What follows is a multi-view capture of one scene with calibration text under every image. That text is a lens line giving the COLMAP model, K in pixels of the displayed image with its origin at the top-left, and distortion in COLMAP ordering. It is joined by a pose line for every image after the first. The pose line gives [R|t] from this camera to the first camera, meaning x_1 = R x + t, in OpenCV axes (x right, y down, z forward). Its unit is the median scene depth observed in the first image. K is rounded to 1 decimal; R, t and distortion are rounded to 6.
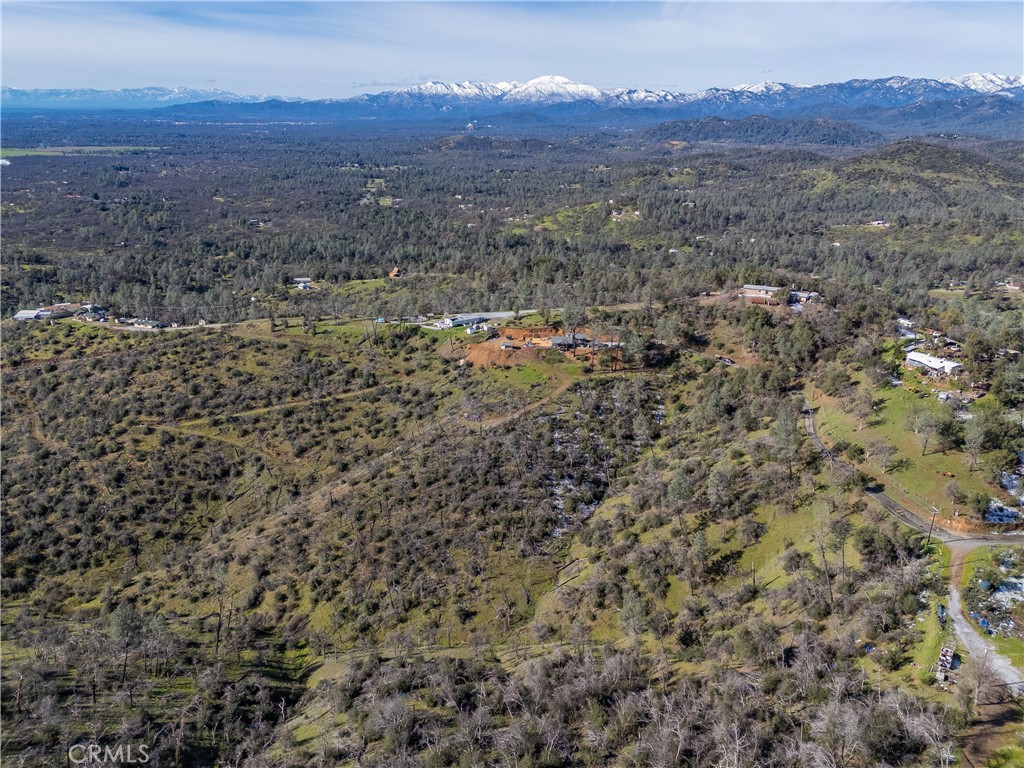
lens RADIAL K [[789.1, 0, 511.8], [0, 789.1, 383.6], [0, 0, 1]] dist [0.006052, 0.000781]
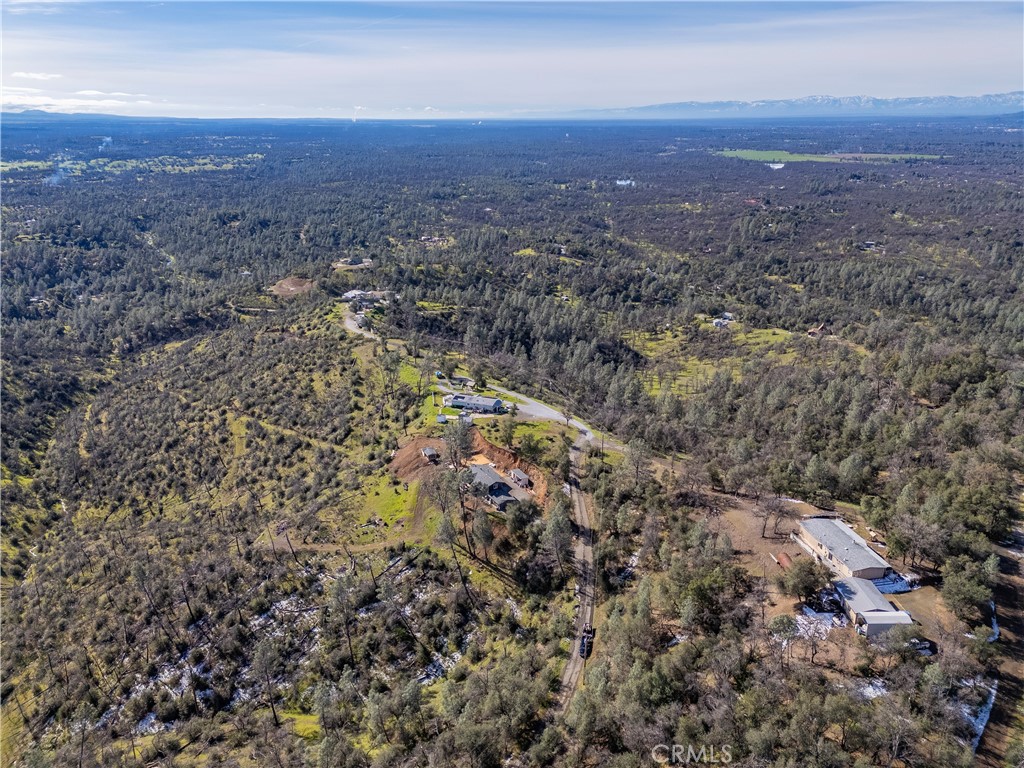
lens RADIAL K [[789.1, 0, 512.1], [0, 789.1, 384.7], [0, 0, 1]] dist [0.006052, 0.000781]
pose [[0.536488, 0.263335, -0.801770, 0.093366], [-0.270482, 0.953603, 0.132216, -0.035443], [0.799387, 0.145932, 0.582824, 0.113472]]
